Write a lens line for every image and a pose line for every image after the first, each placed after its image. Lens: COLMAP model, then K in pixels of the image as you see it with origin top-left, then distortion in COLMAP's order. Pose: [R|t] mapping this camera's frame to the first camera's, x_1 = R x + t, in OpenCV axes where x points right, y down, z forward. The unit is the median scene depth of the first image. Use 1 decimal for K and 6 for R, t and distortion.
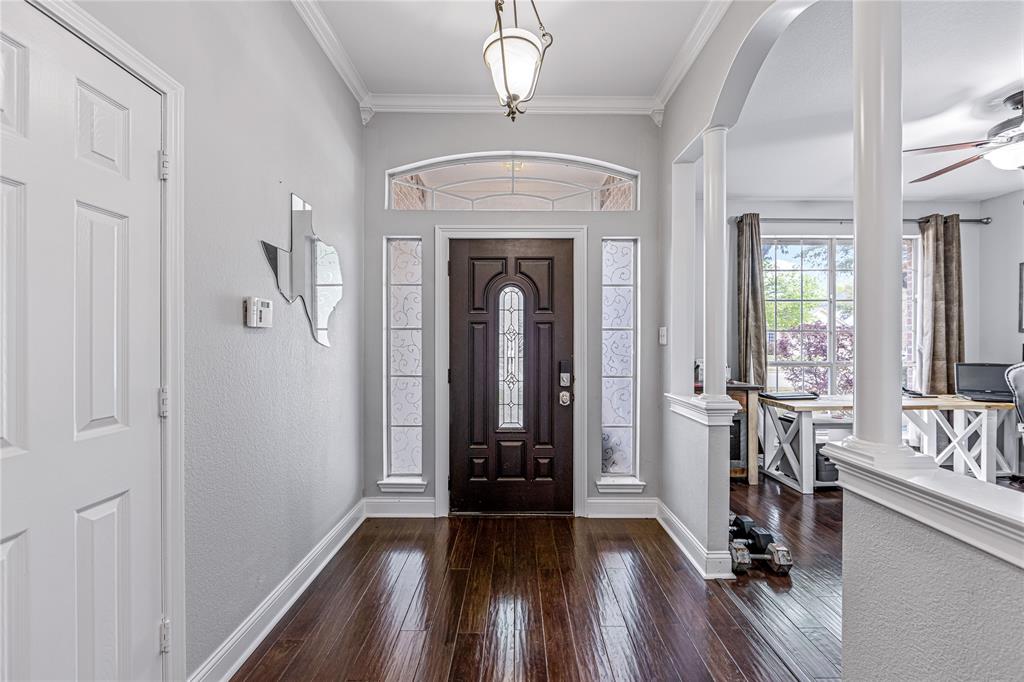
lens RADIAL K [[401.5, 0, 515.7], [0, 401.5, 340.4], [0, 0, 1]] dist [-0.002302, 0.000371]
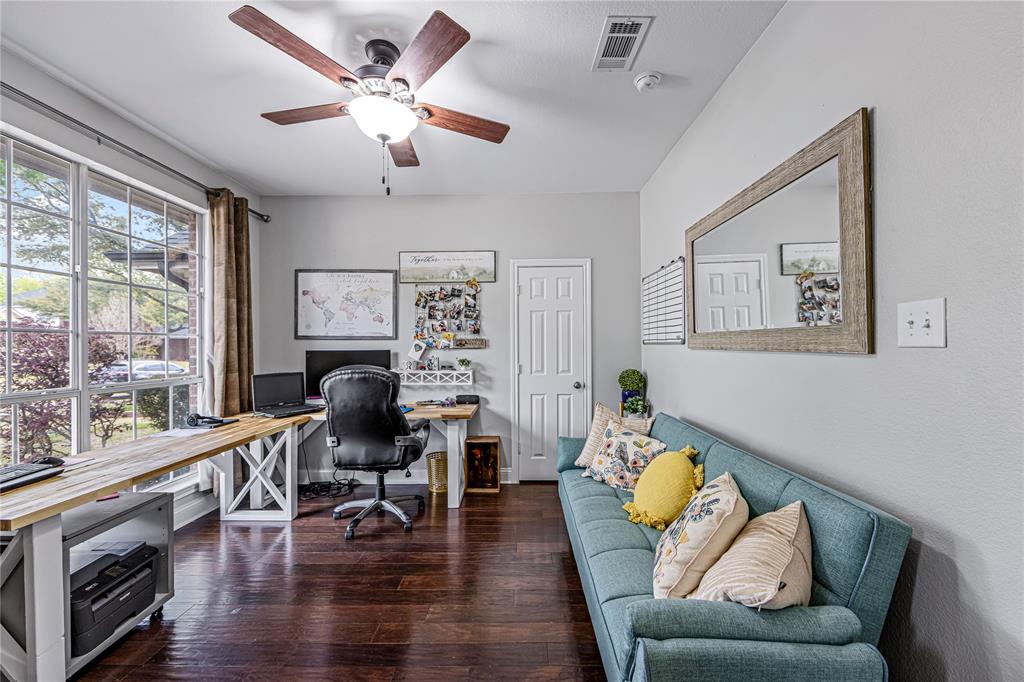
lens RADIAL K [[401.5, 0, 514.3], [0, 401.5, 347.0], [0, 0, 1]] dist [-0.002302, 0.000371]
pose [[0.011776, 0.002515, 0.999927, 0.261980], [0.008622, 0.999959, -0.002616, 0.005206], [-0.999893, 0.008652, 0.011754, 0.425823]]
